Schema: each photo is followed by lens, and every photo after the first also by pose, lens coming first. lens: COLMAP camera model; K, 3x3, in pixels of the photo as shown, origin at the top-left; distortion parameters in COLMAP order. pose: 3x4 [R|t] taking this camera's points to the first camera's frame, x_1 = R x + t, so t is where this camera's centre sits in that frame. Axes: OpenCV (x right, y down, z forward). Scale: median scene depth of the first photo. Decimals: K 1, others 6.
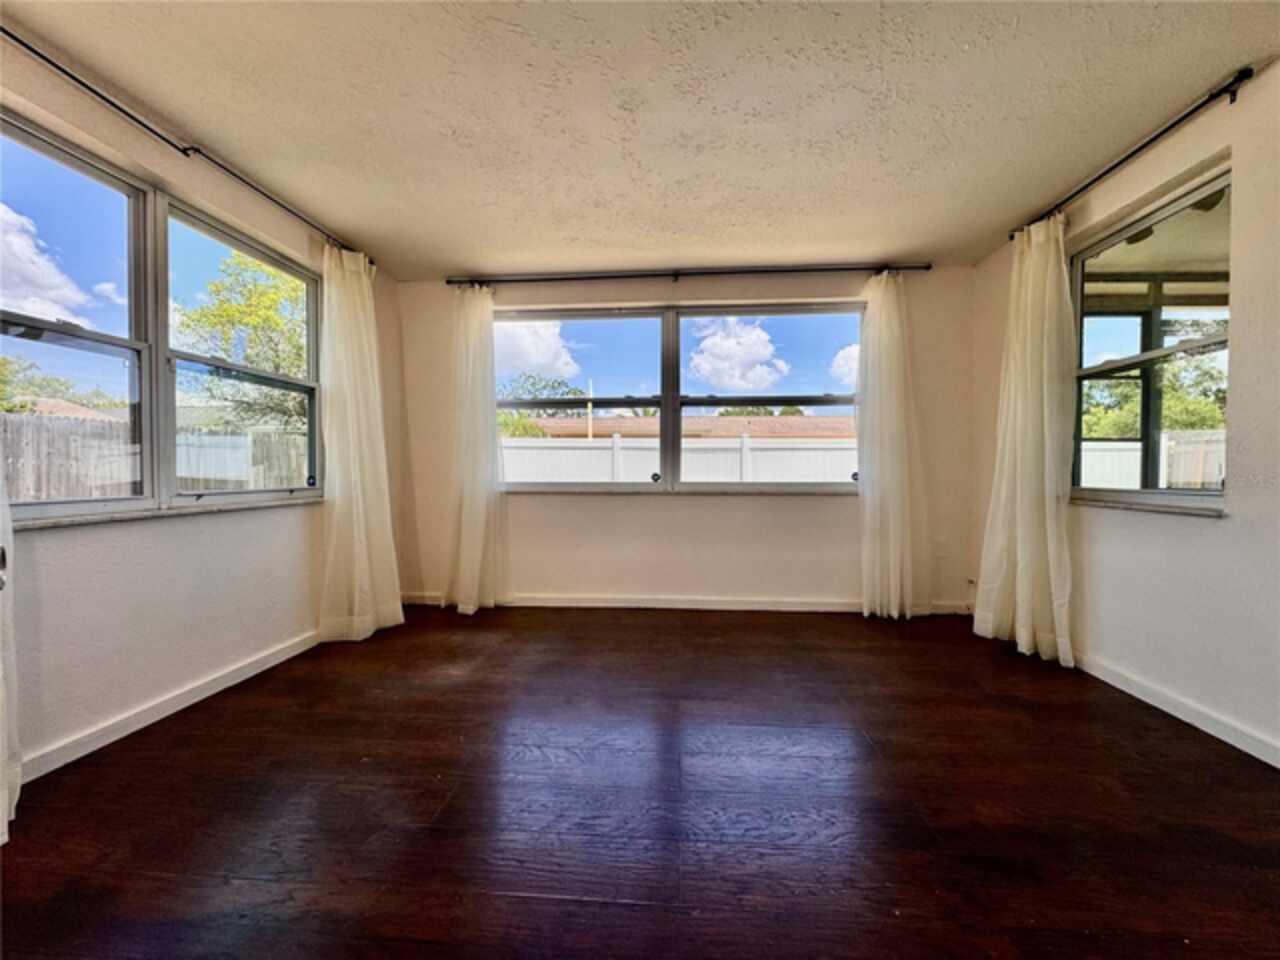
lens RADIAL K [[511.6, 0, 643.4], [0, 511.6, 478.5], [0, 0, 1]] dist [0.000819, 0.000198]
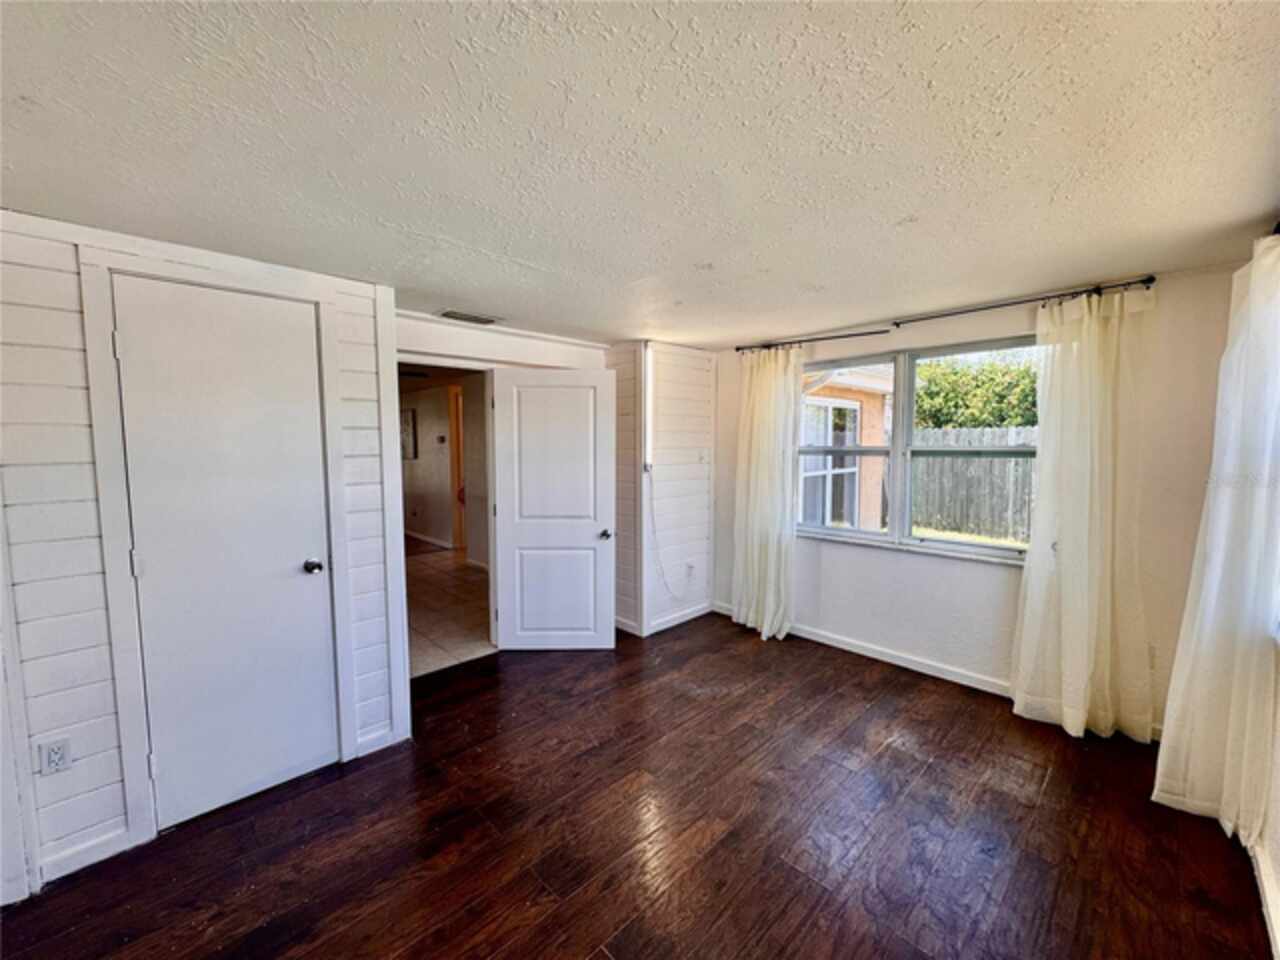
lens RADIAL K [[511.6, 0, 643.1], [0, 511.6, 480.1], [0, 0, 1]] dist [0.000819, 0.000198]
pose [[-0.652280, 0.061470, -0.755481, 0.730836], [-0.006128, 0.996246, 0.086352, -0.243964], [0.757953, 0.060955, -0.649455, 1.249017]]
